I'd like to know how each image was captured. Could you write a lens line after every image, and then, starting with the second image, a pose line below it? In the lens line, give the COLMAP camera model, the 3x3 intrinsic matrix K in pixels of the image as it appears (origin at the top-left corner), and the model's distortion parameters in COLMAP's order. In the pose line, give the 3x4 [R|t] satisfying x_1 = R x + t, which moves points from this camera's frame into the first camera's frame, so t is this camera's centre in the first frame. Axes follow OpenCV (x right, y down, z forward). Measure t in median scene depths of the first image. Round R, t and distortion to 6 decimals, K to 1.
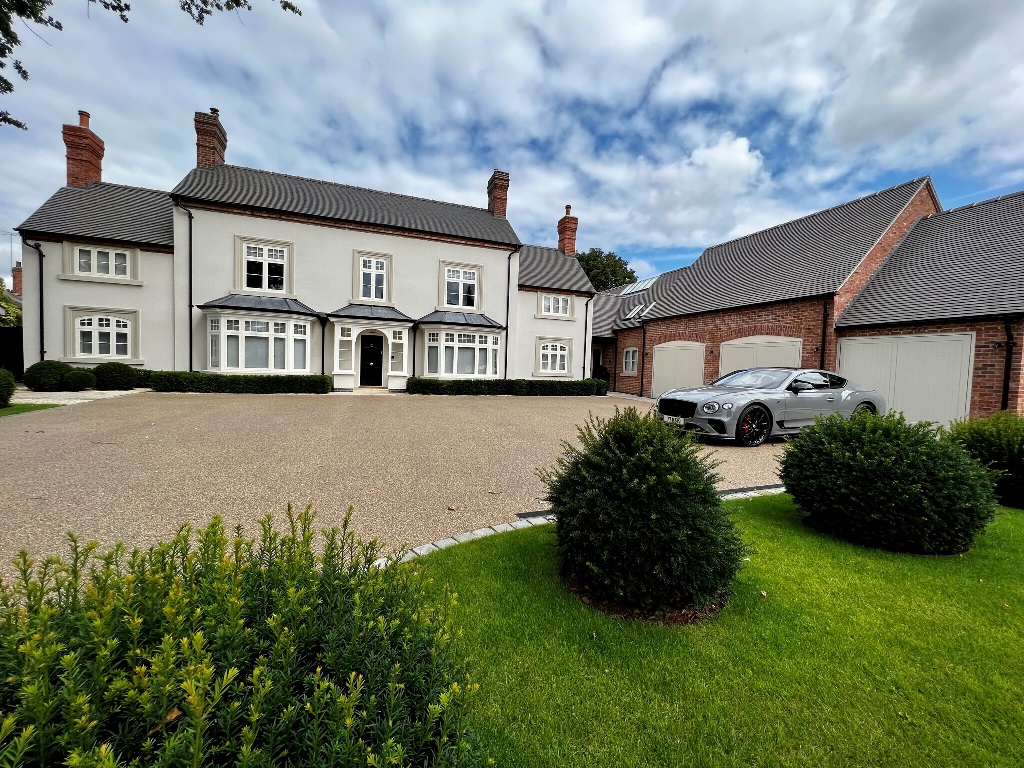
lens RADIAL K [[414.8, 0, 515.7], [0, 414.8, 398.0], [0, 0, 1]] dist [-0.000184, -0.000462]
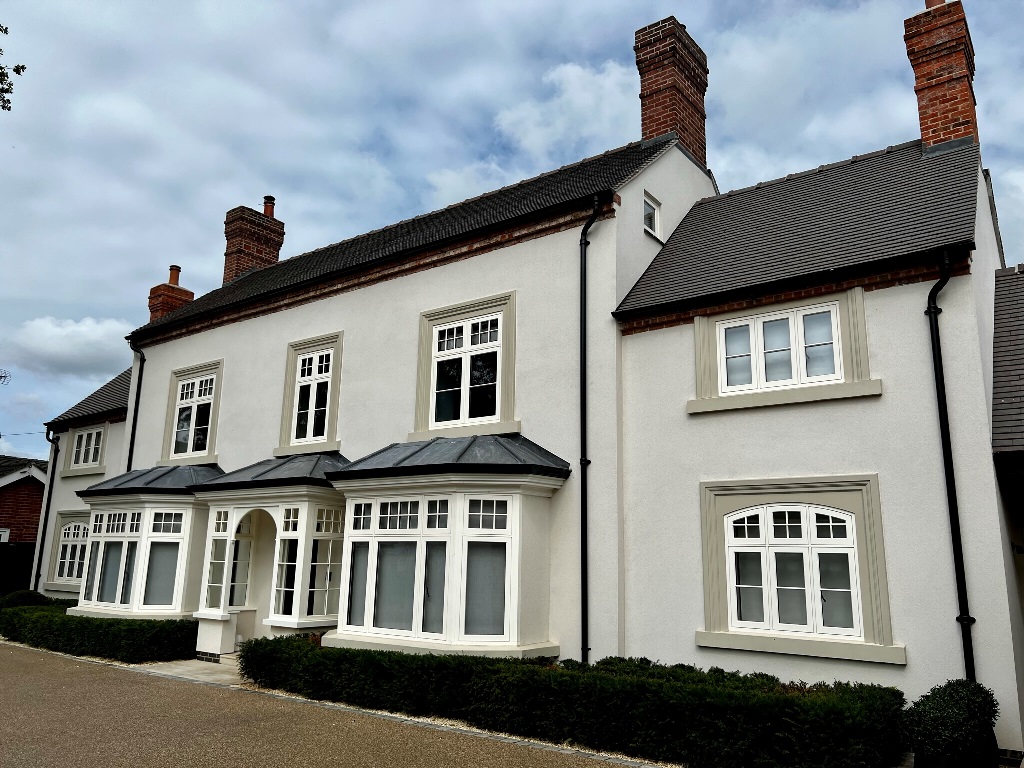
lens RADIAL K [[775.3, 0, 518.4], [0, 775.3, 390.0], [0, 0, 1]] dist [0.053703, -0.051949]
pose [[0.550422, -0.203399, -0.809731, 0.445819], [-0.066801, 0.956031, -0.285557, -0.069169], [0.832210, 0.211268, 0.512633, 0.746411]]
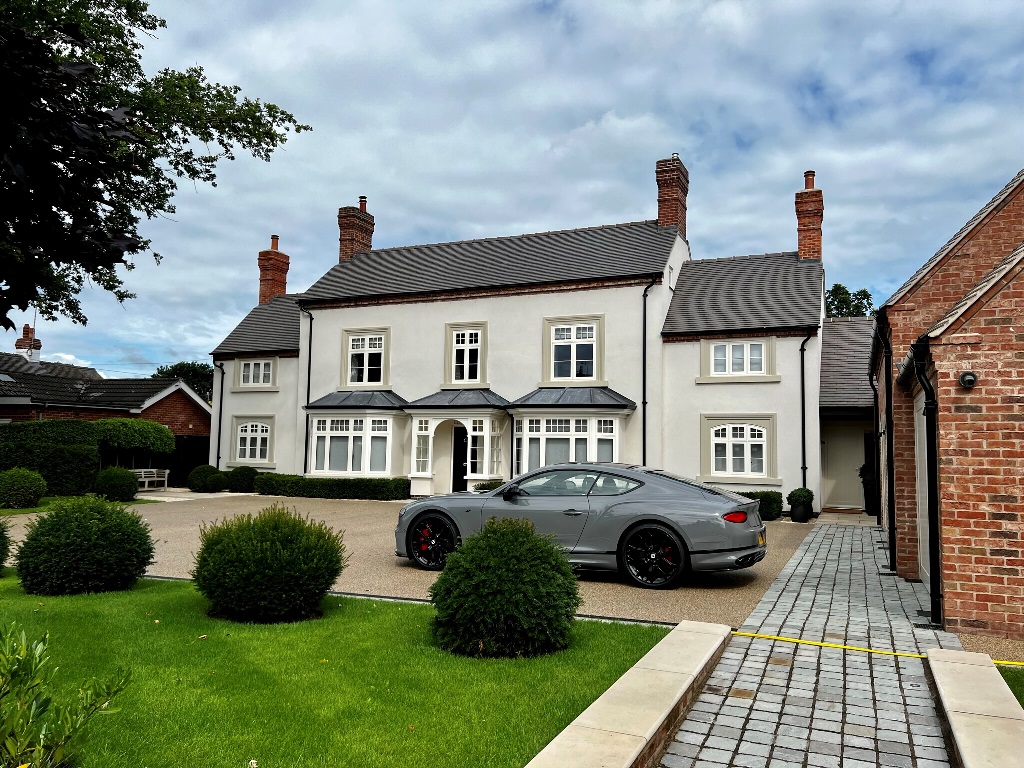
lens RADIAL K [[775.3, 0, 509.4], [0, 775.3, 394.4], [0, 0, 1]] dist [0.053703, -0.051949]
pose [[0.714993, -0.073166, -0.695293, 0.716822], [-0.047904, 0.987044, -0.153129, 0.005184], [0.697489, 0.142794, 0.702225, 0.039410]]
